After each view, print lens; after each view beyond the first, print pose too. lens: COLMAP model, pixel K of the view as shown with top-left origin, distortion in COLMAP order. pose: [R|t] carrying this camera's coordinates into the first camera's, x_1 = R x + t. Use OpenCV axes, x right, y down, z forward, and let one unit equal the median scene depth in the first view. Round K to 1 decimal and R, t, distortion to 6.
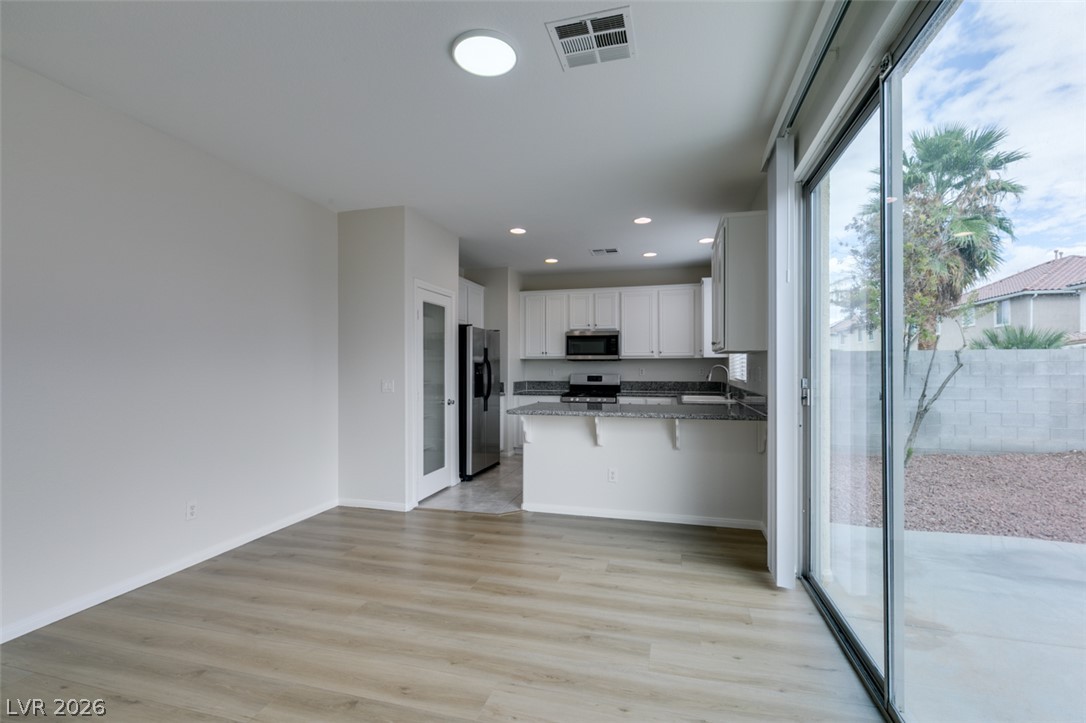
lens RADIAL K [[482.5, 0, 538.8], [0, 482.5, 365.1], [0, 0, 1]] dist [-0.001936, -0.001210]
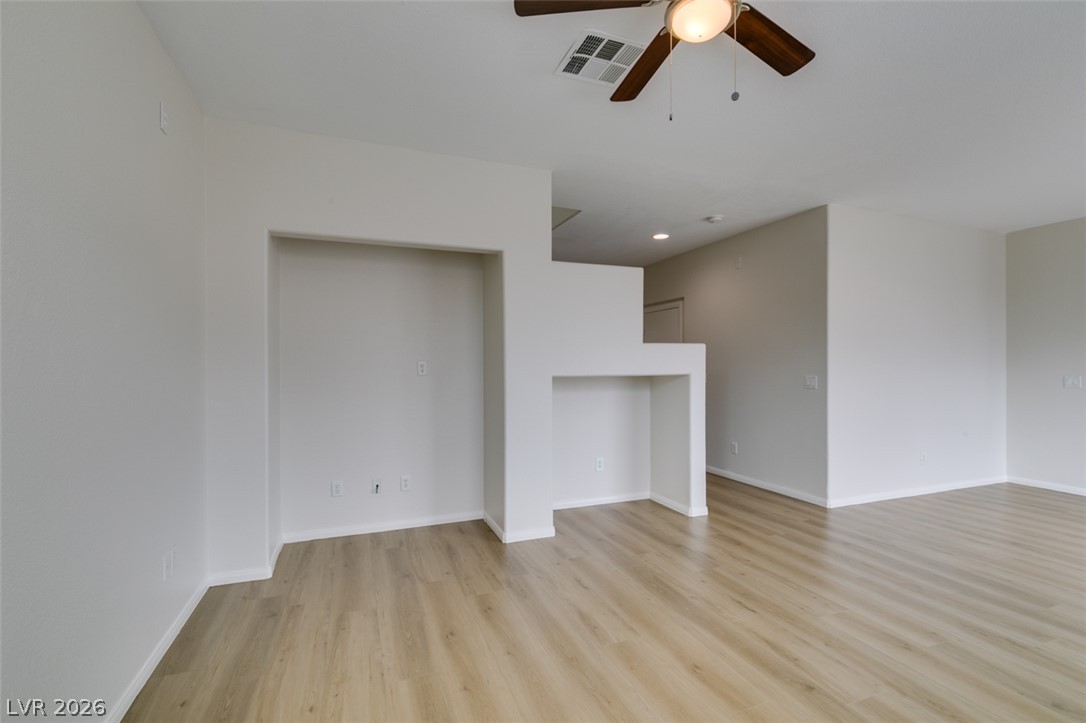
lens RADIAL K [[482.5, 0, 538.8], [0, 482.5, 365.1], [0, 0, 1]] dist [-0.001936, -0.001210]
pose [[0.594308, 0.000633, -0.804237, -0.206227], [0.000247, 0.999999, 0.000969, 0.005169], [0.804237, -0.000775, 0.594308, -0.850538]]
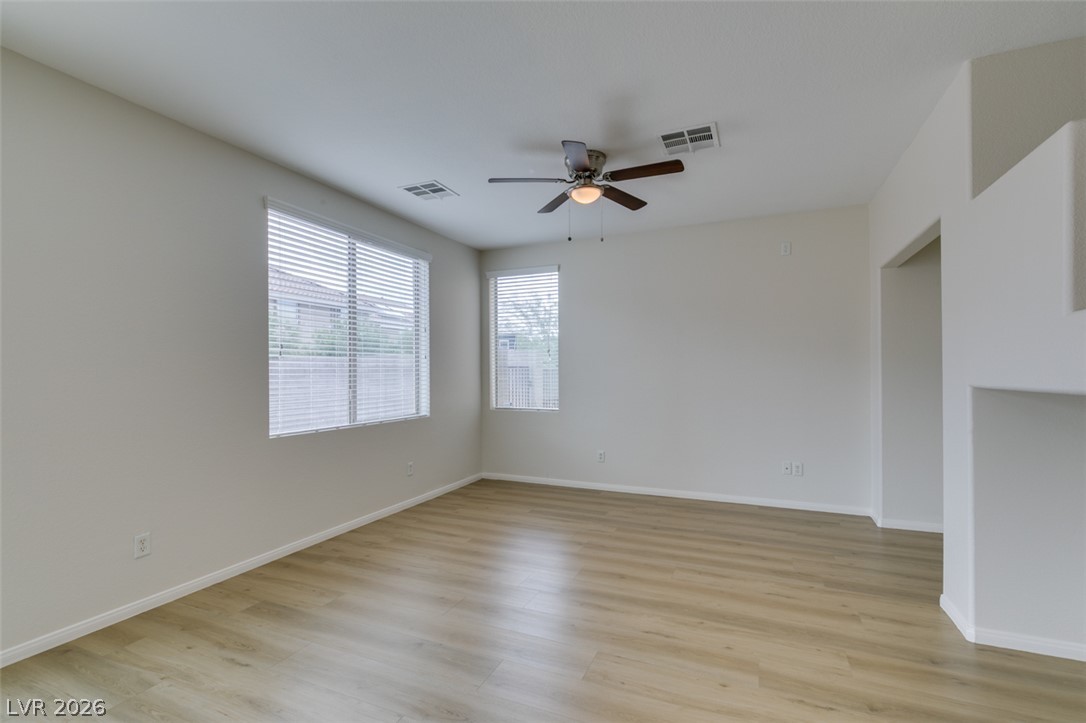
lens RADIAL K [[491.3, 0, 539.0], [0, 491.3, 369.4], [0, 0, 1]] dist [-0.000572, 0.000235]
pose [[-0.988654, 0.008638, 0.149961, -0.570517], [0.008291, 0.999961, -0.002943, 0.004699], [-0.149980, -0.001666, -0.988688, 0.617845]]
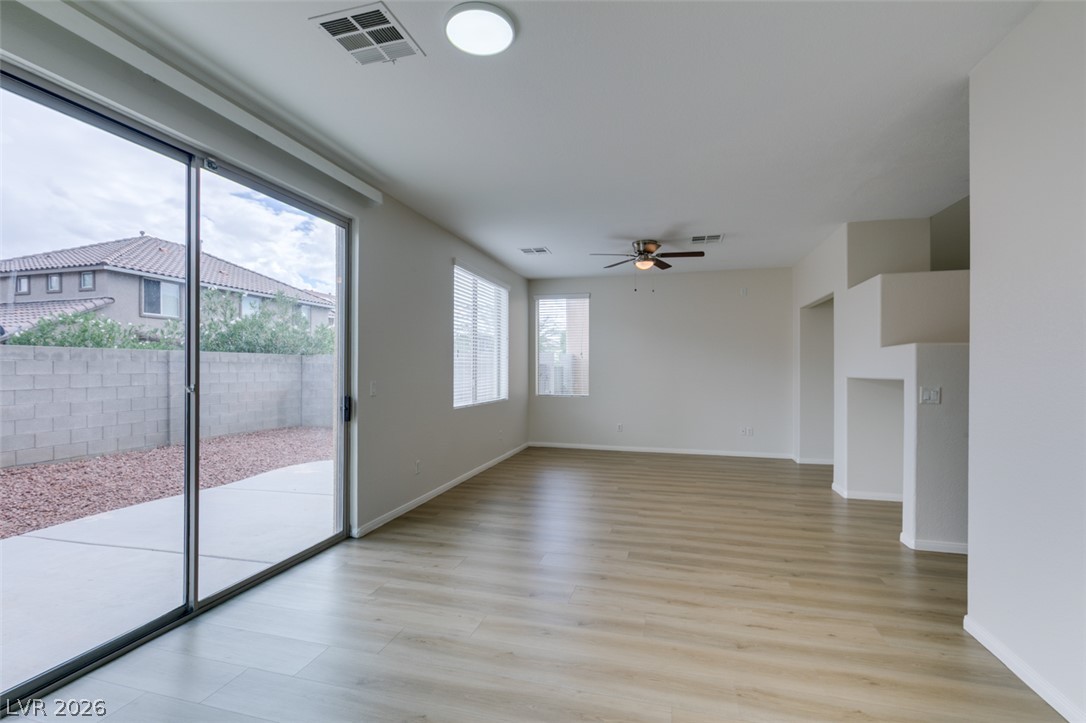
lens RADIAL K [[482.5, 0, 538.8], [0, 482.5, 365.1], [0, 0, 1]] dist [-0.001936, -0.001210]
pose [[-0.999994, -0.000654, 0.003430, -0.152421], [-0.000673, 0.999985, -0.005501, 0.003742], [-0.003426, -0.005503, -0.999979, 1.287211]]
